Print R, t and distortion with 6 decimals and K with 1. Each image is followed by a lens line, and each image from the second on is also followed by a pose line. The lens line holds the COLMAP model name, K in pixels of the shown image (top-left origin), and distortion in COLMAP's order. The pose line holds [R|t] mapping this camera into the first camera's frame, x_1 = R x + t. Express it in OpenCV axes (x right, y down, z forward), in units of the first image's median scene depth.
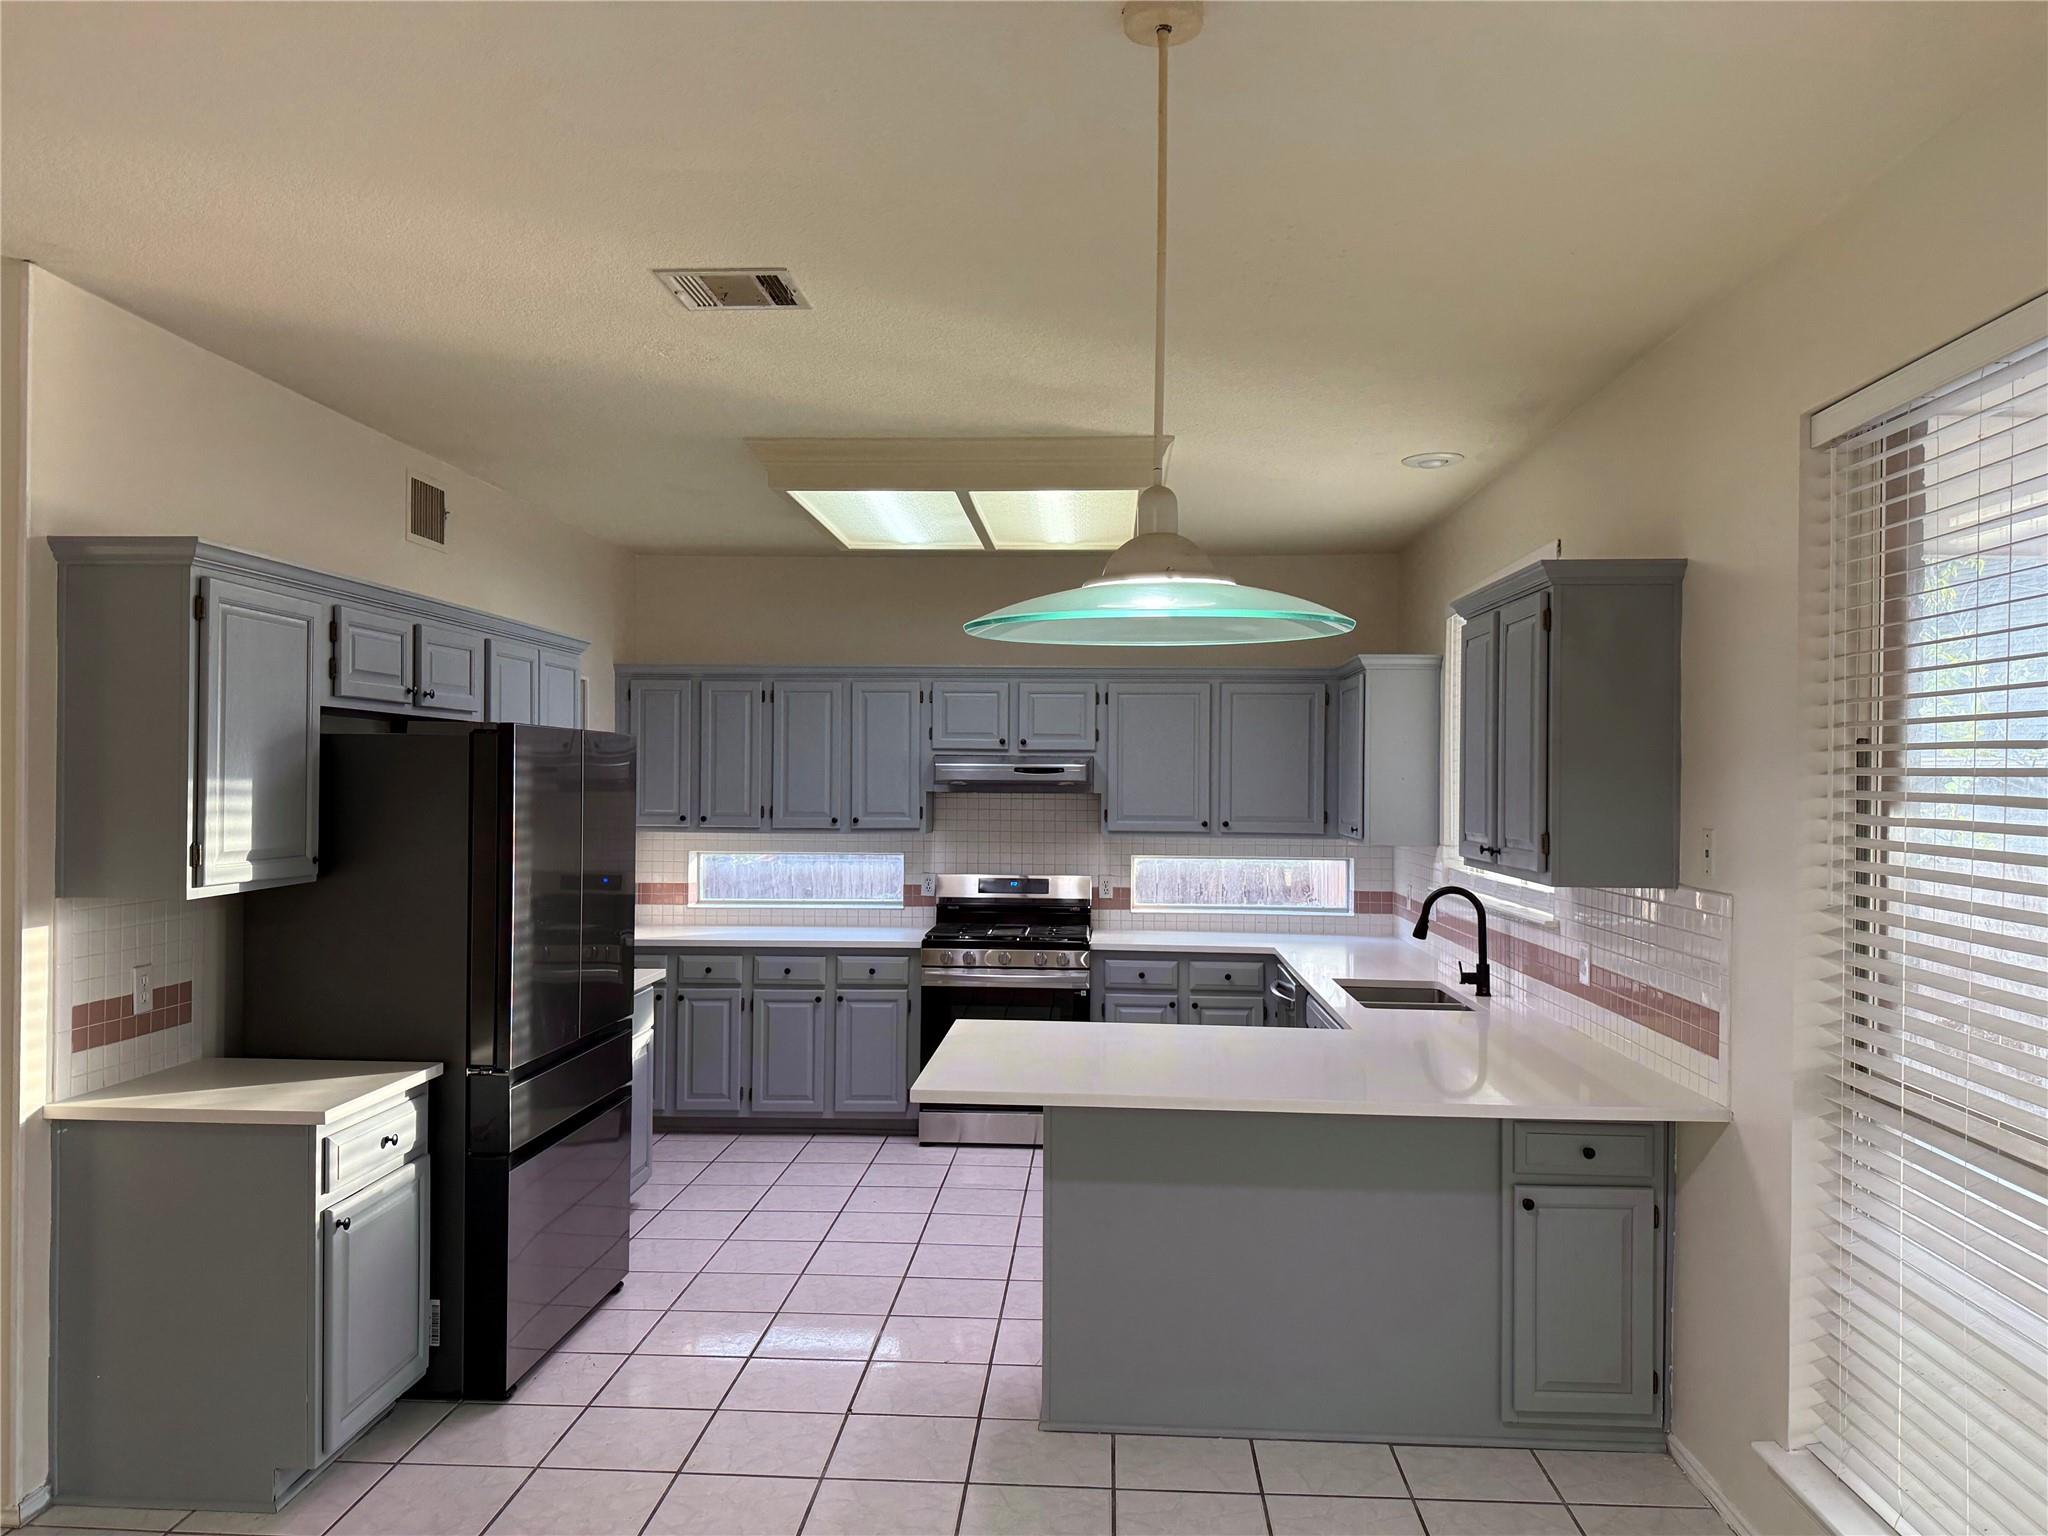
lens RADIAL K [[1437.5, 0, 1018.5], [0, 1437.5, 774.9], [0, 0, 1]] dist [0.075228, -0.084851]
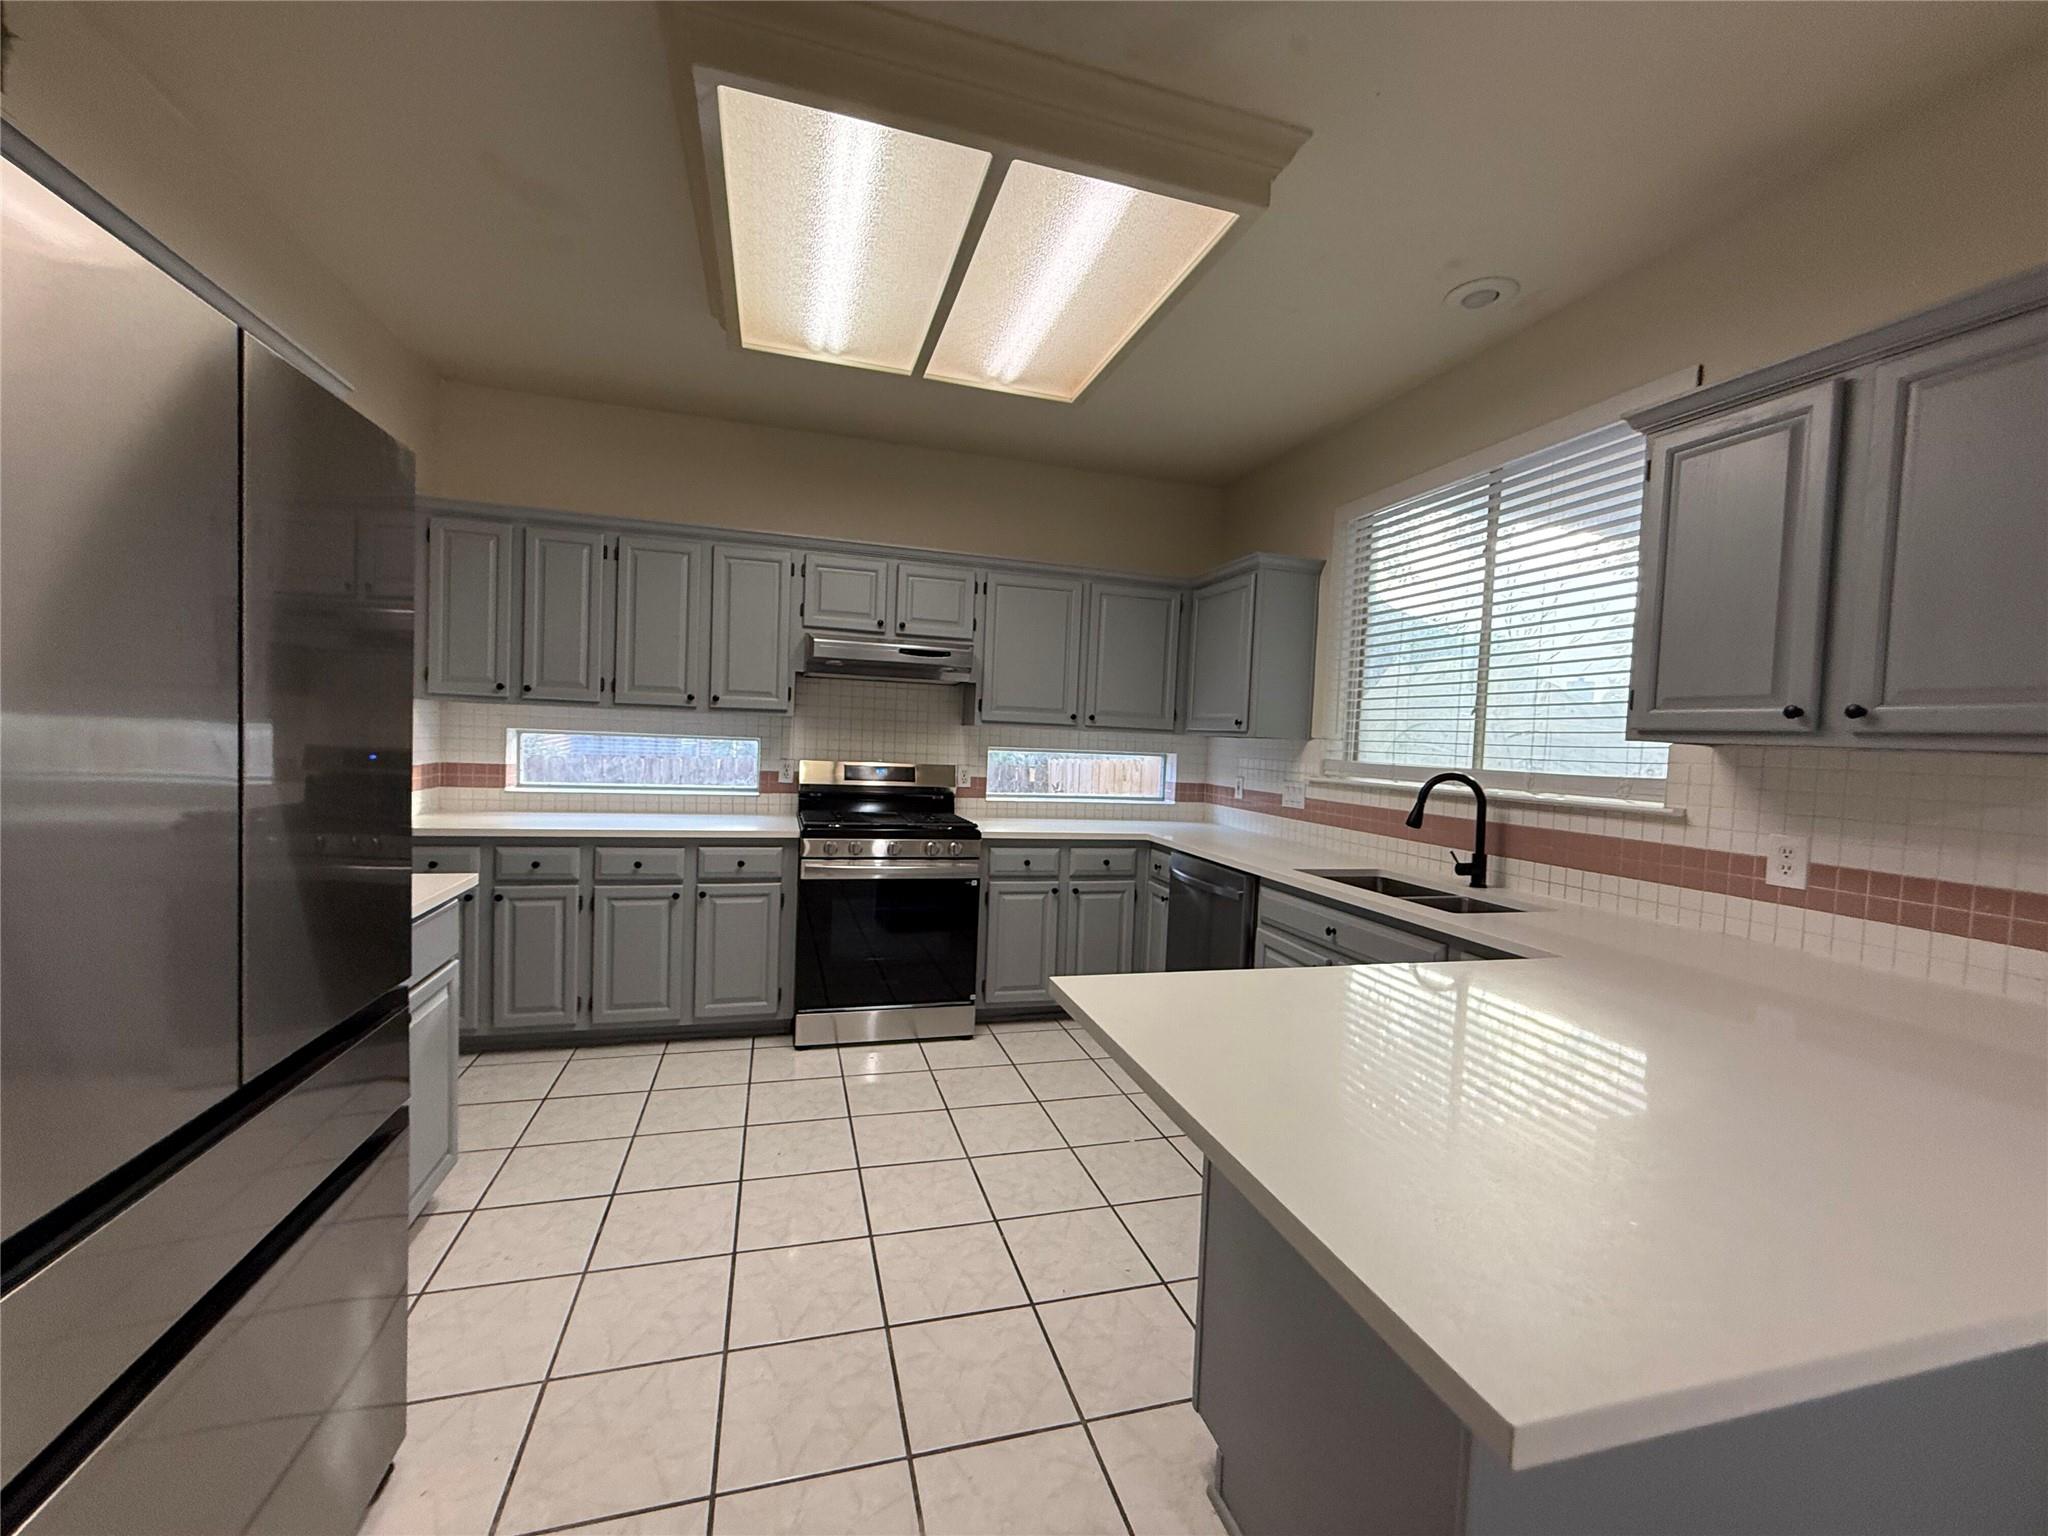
lens RADIAL K [[821.6, 0, 1017.6], [0, 821.6, 774.9], [0, 0, 1]] dist [-0.001399, 0.001111]
pose [[0.941779, 0.016161, 0.335843, -0.113824], [-0.036967, 0.997766, 0.055650, 0.046503], [-0.334193, -0.064825, 0.940273, 0.467967]]
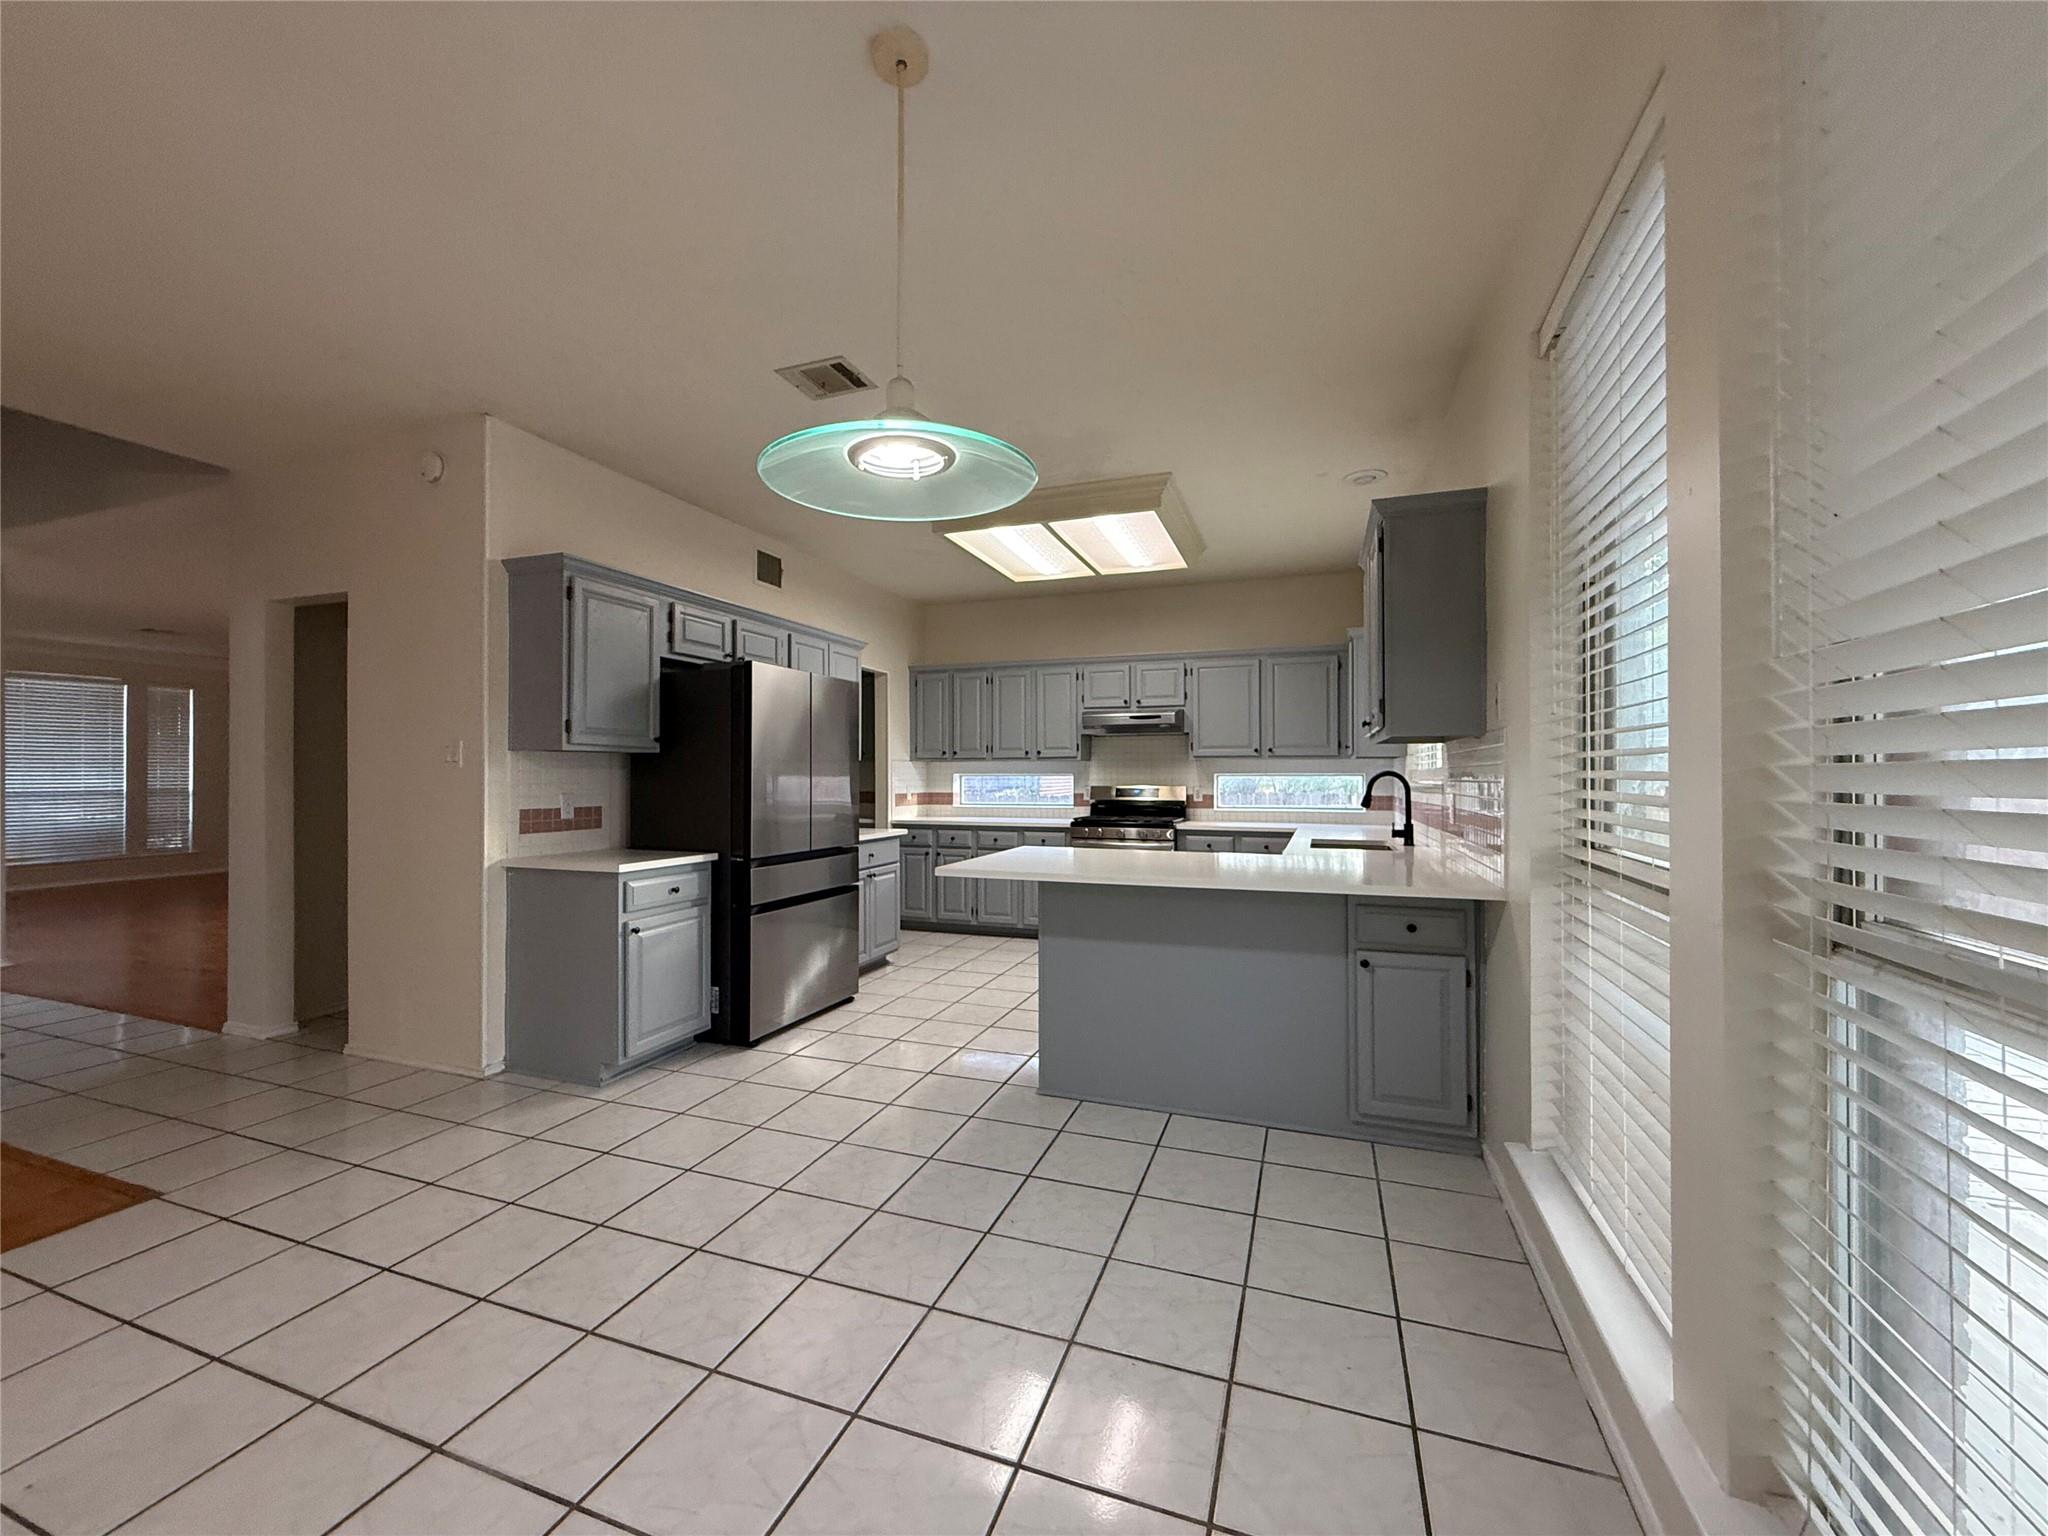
lens RADIAL K [[821.6, 0, 1016.6], [0, 821.6, 769.1], [0, 0, 1]] dist [-0.001399, 0.001111]
pose [[0.958070, -0.010052, -0.286358, 0.142118], [0.007945, 0.999932, -0.008519, 0.062554], [0.286424, 0.005887, 0.958085, 0.085817]]
